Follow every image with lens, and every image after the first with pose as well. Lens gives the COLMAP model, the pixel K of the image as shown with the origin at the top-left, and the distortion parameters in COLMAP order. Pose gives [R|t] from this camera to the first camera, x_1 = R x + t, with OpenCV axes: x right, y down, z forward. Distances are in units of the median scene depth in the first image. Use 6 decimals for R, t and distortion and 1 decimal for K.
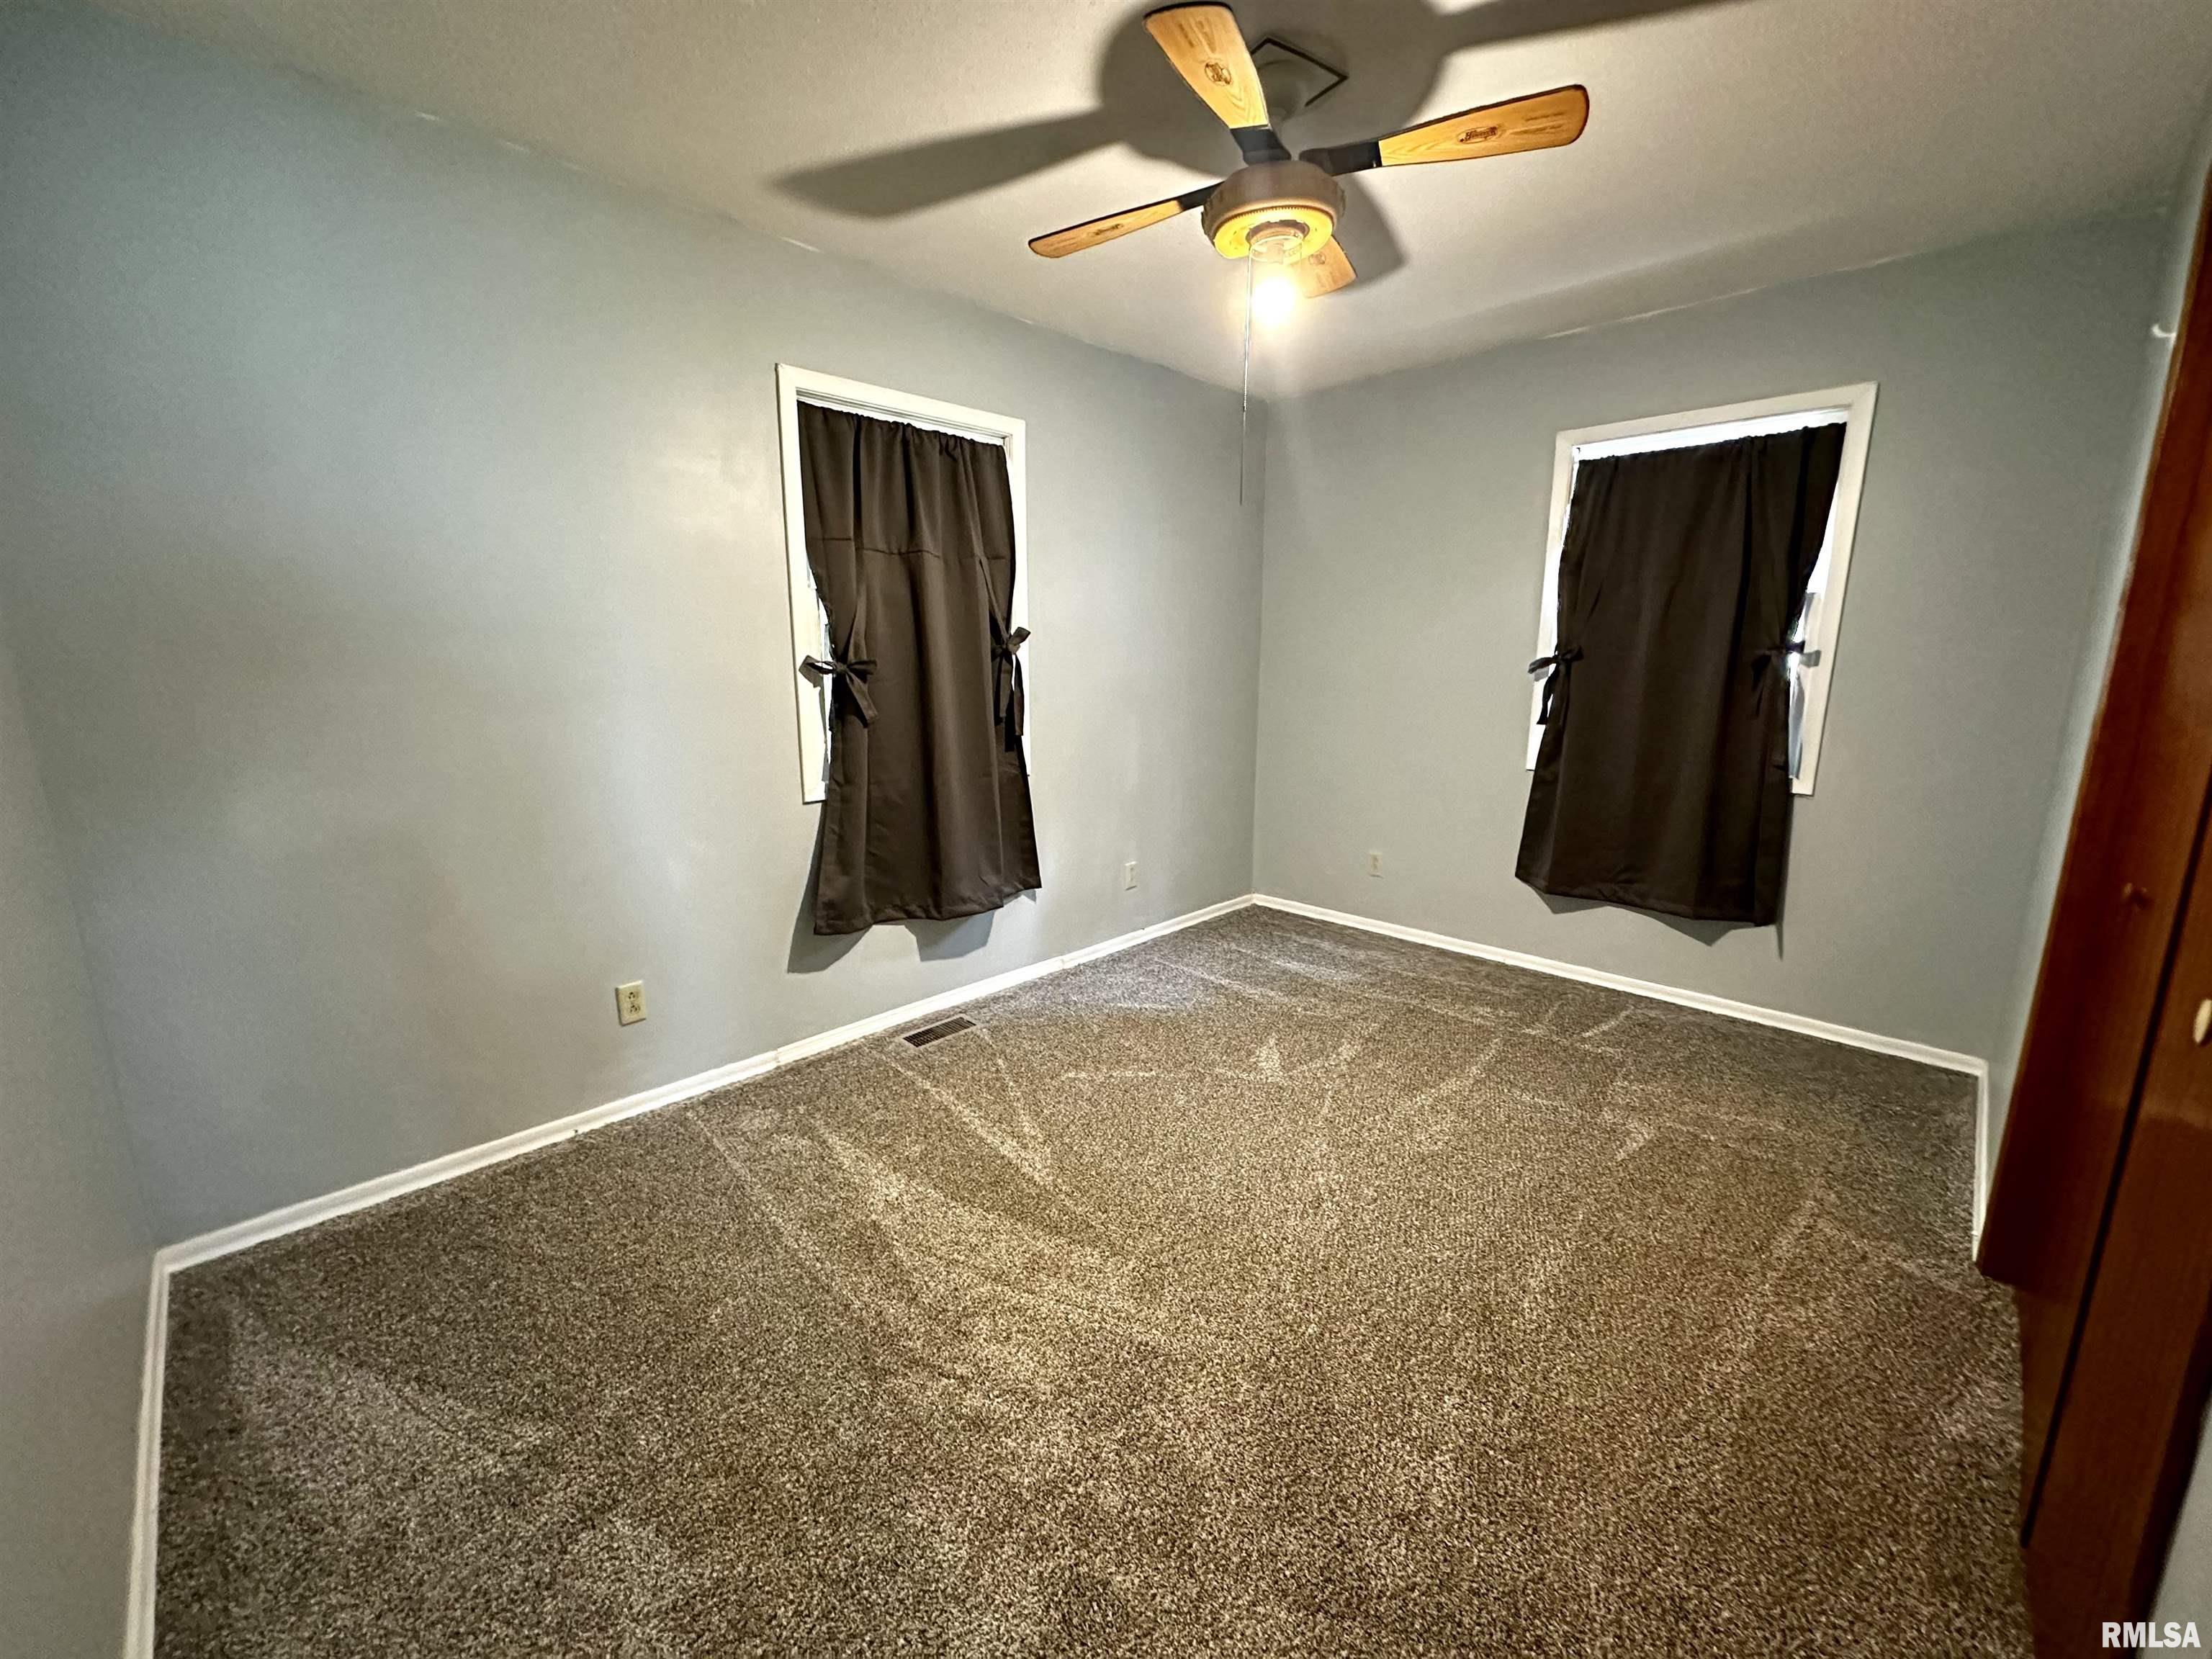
lens RADIAL K [[884.0, 0, 1109.9], [0, 884.0, 820.9], [0, 0, 1]] dist [-0.001023, 0.000305]
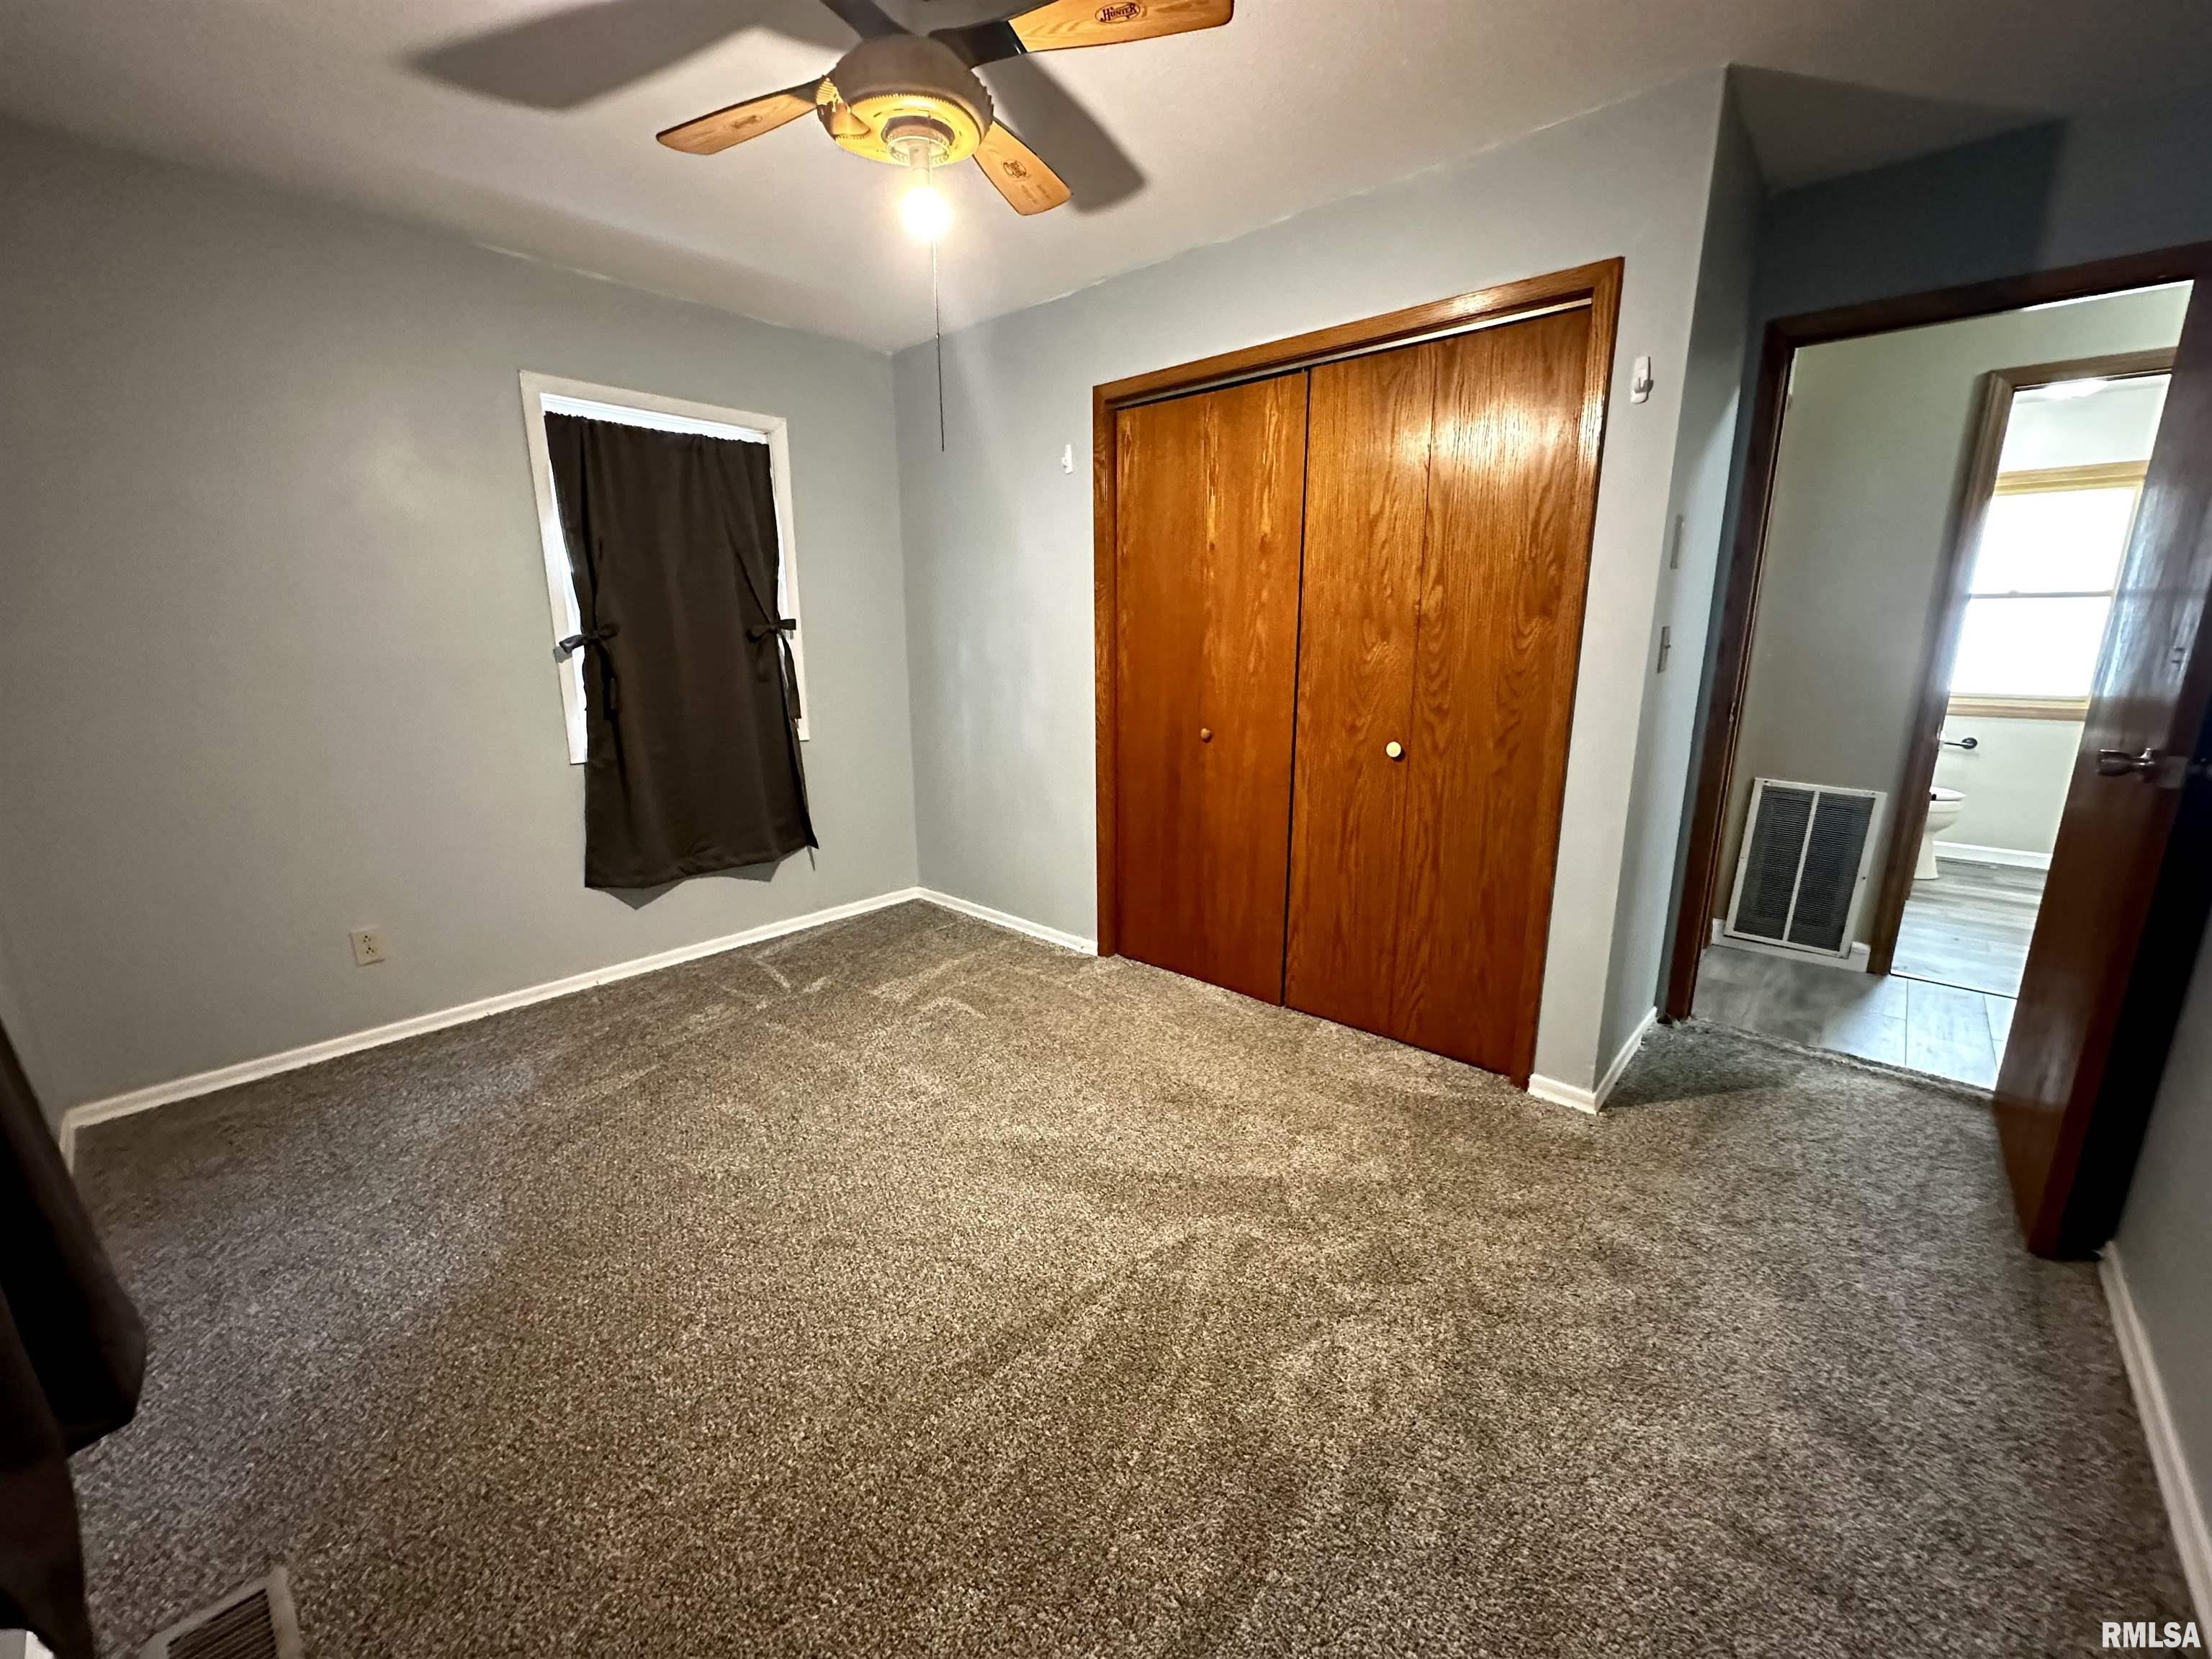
lens RADIAL K [[884.0, 0, 1102.7], [0, 884.0, 829.2], [0, 0, 1]] dist [-0.001023, 0.000305]
pose [[-0.045302, -0.224011, 0.973533, -0.475137], [0.191179, 0.954577, 0.228546, -0.110579], [-0.980509, 0.196472, -0.000418, 0.567953]]
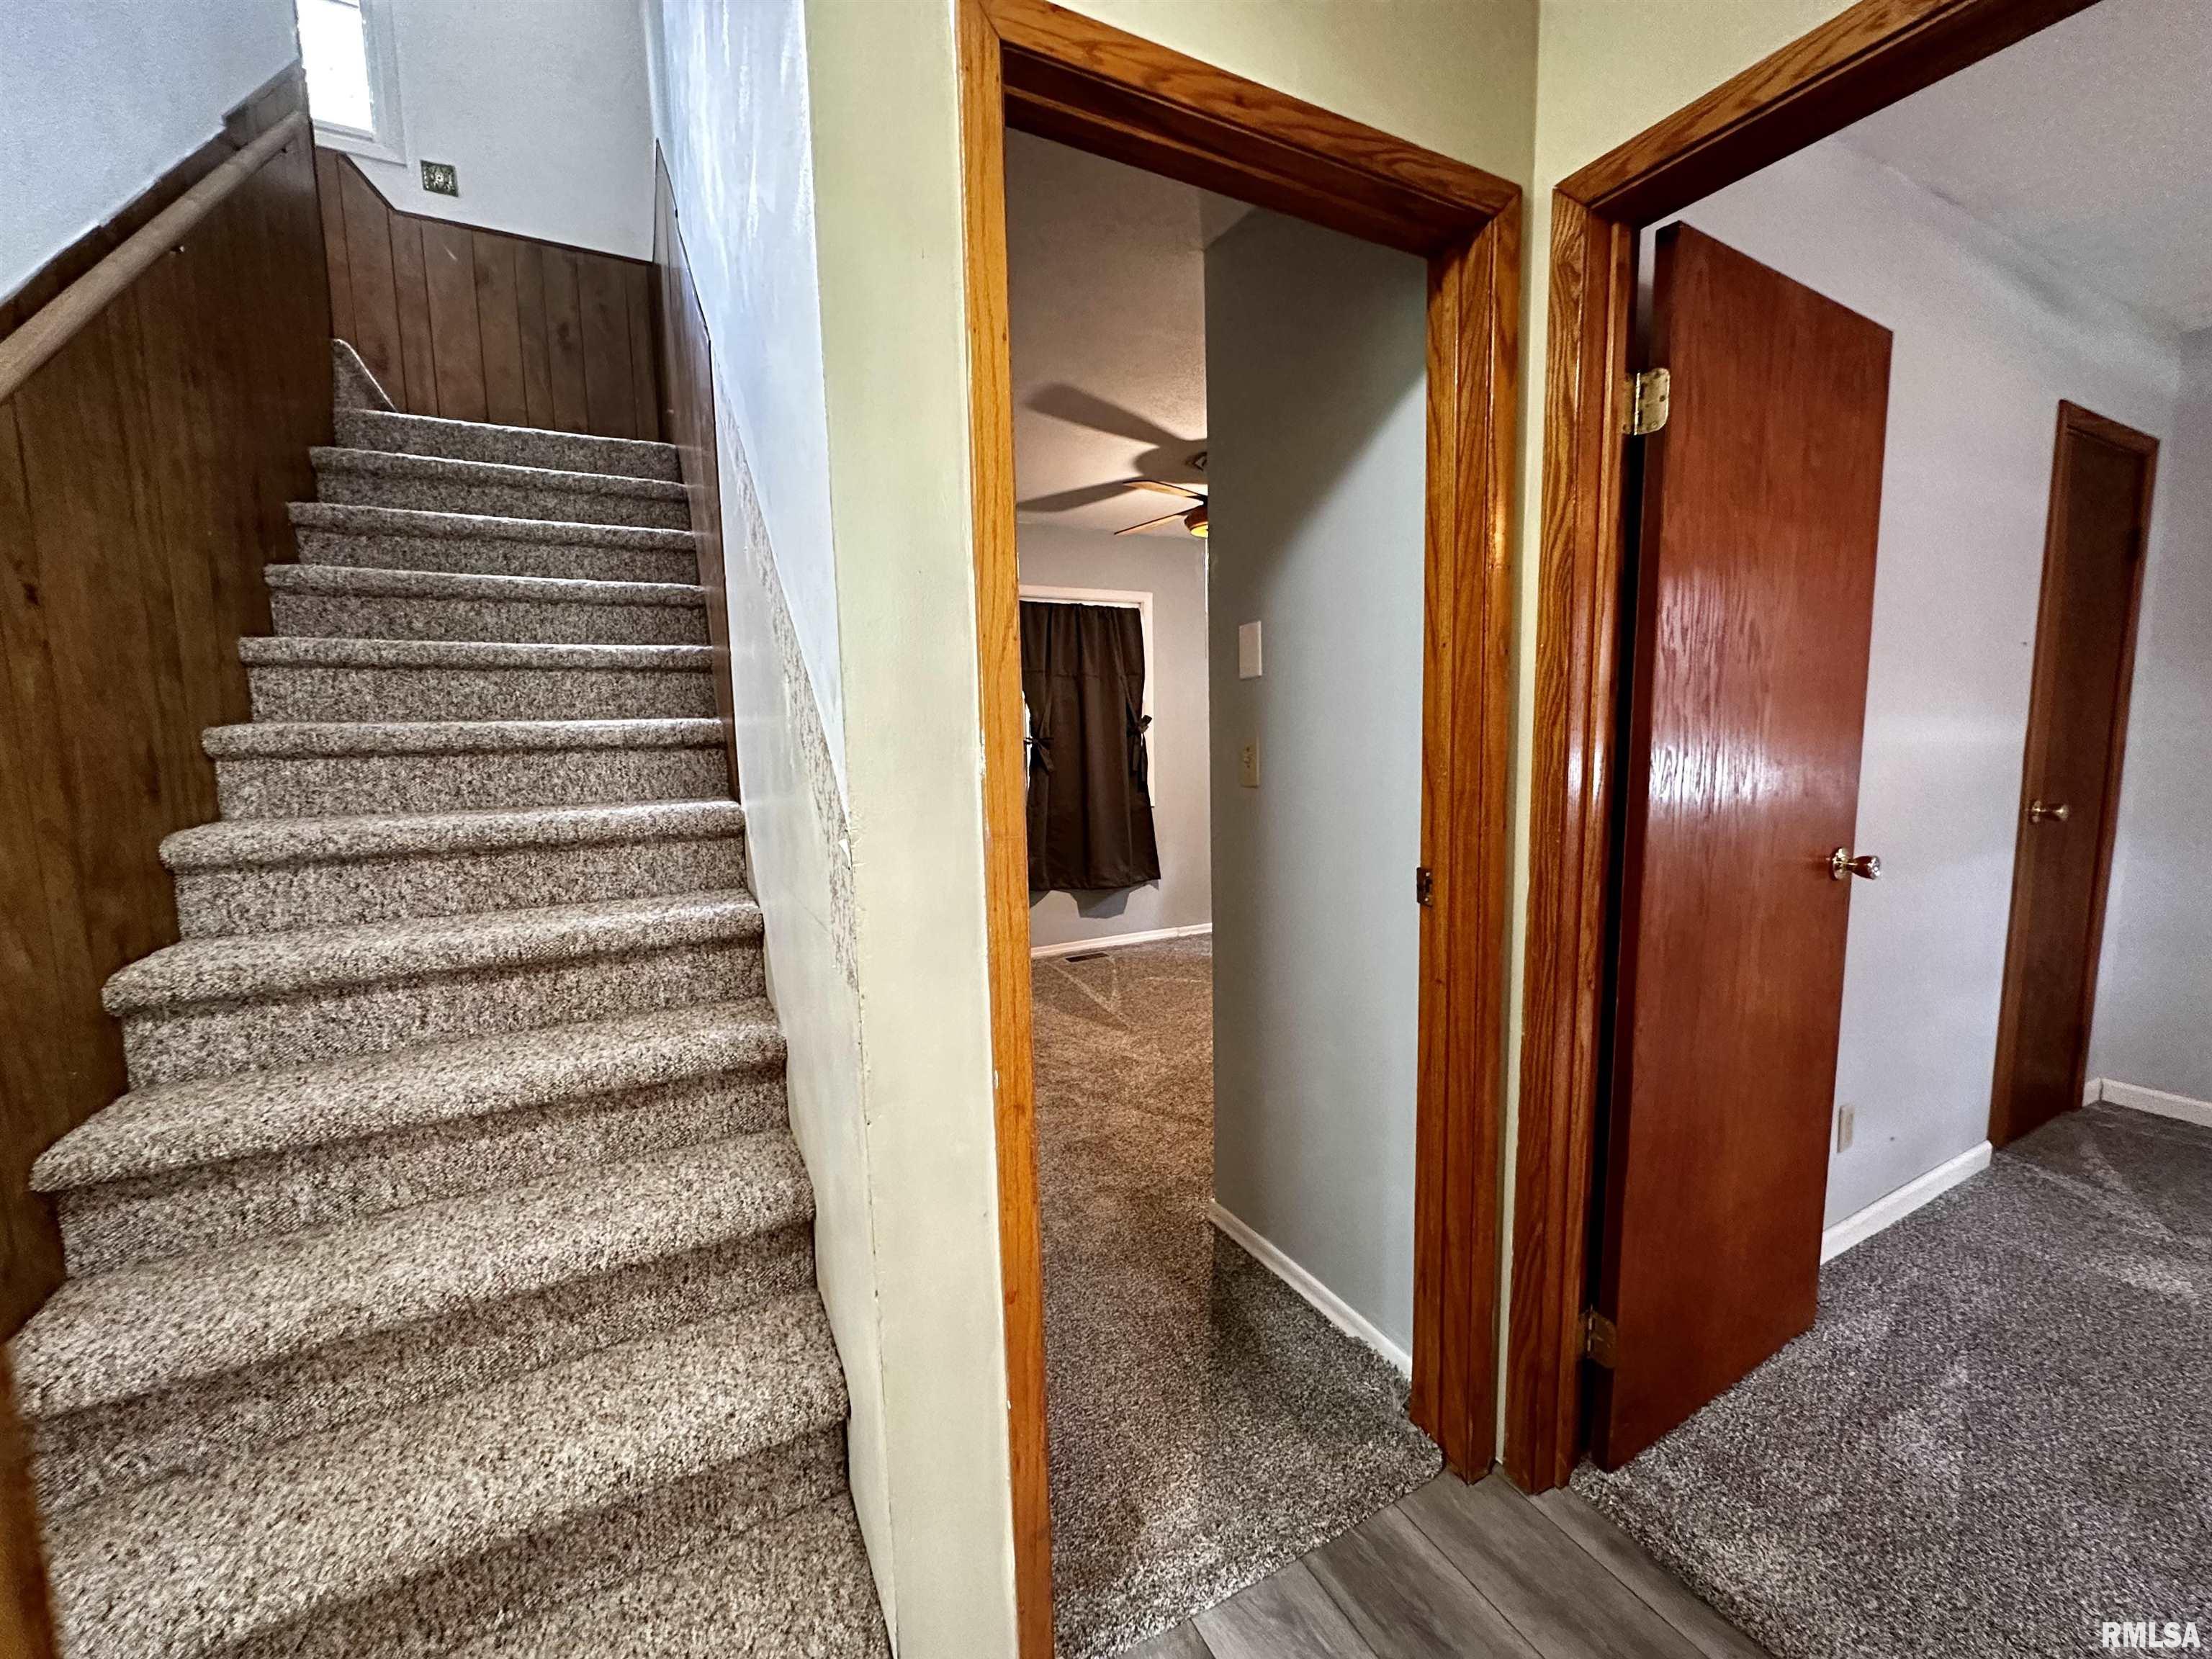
lens RADIAL K [[884.0, 0, 1106.4], [0, 884.0, 830.1], [0, 0, 1]] dist [-0.001023, 0.000305]
pose [[0.951504, 0.018356, -0.307090, 0.340419], [-0.040261, 0.997063, -0.065147, 0.104004], [0.304992, 0.074352, 0.949448, -0.570916]]
